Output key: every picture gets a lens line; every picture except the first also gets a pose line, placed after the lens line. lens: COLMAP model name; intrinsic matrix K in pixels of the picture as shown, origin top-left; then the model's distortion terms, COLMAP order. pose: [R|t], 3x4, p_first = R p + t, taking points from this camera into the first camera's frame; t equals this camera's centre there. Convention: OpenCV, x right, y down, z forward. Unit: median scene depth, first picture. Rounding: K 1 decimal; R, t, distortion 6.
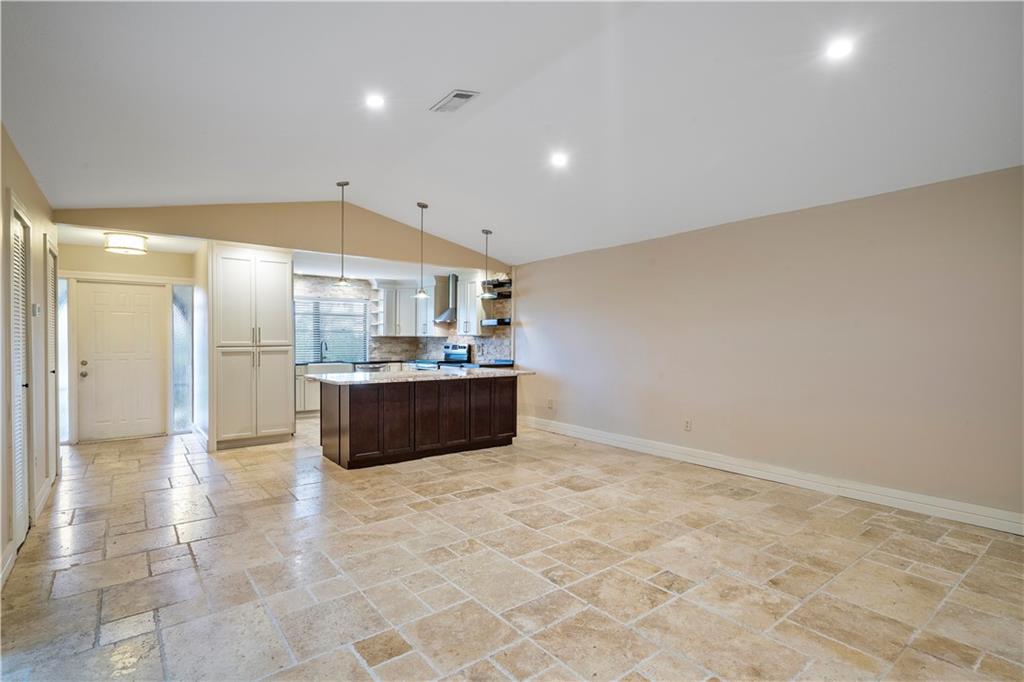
lens RADIAL K [[521.5, 0, 498.8], [0, 521.5, 345.3], [0, 0, 1]] dist [-0.002460, -0.000267]
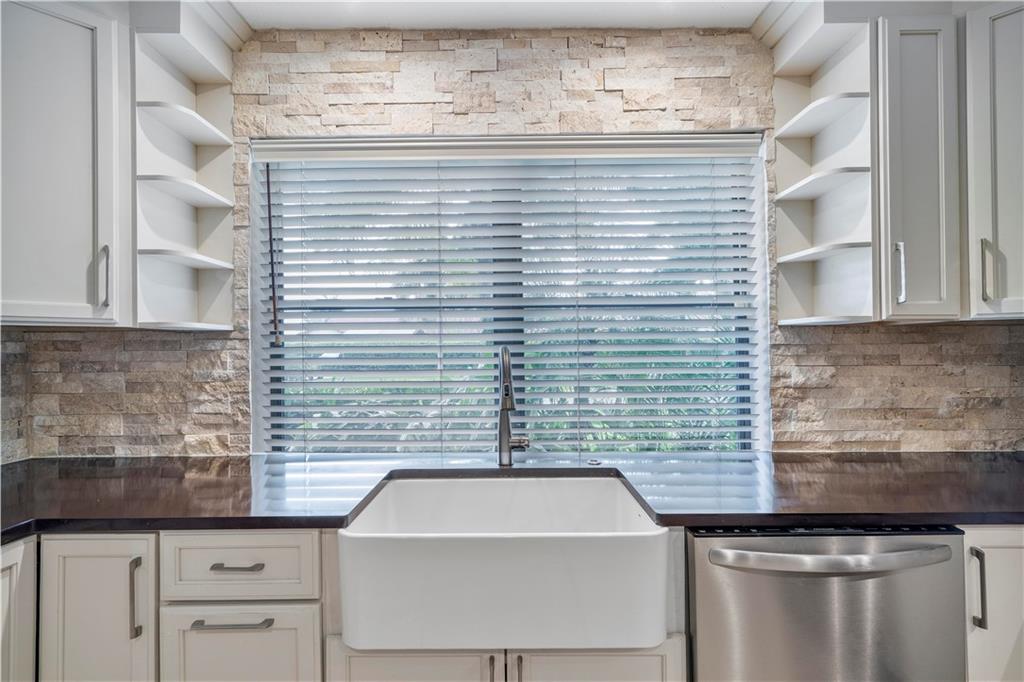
lens RADIAL K [[521.5, 0, 498.8], [0, 521.5, 345.3], [0, 0, 1]] dist [-0.002460, -0.000267]
pose [[0.809152, -0.006673, -0.587561, -0.249800], [0.004334, 0.999976, -0.005389, -0.010818], [0.587583, 0.001814, 0.809162, 0.912218]]
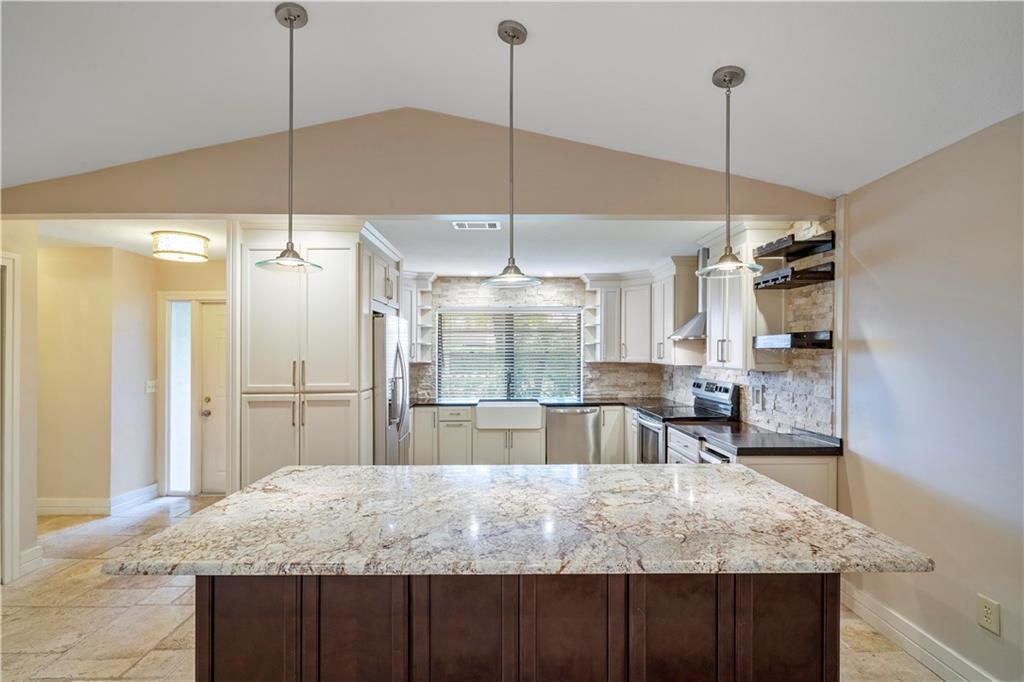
lens RADIAL K [[484.2, 0, 483.0], [0, 484.2, 352.5], [0, 0, 1]] dist [-0.002087, -0.000111]
pose [[0.792749, -0.001983, -0.609545, 0.032392], [-0.000512, 0.999992, -0.003919, -0.030395], [0.609548, 0.003419, 0.792742, 0.496205]]
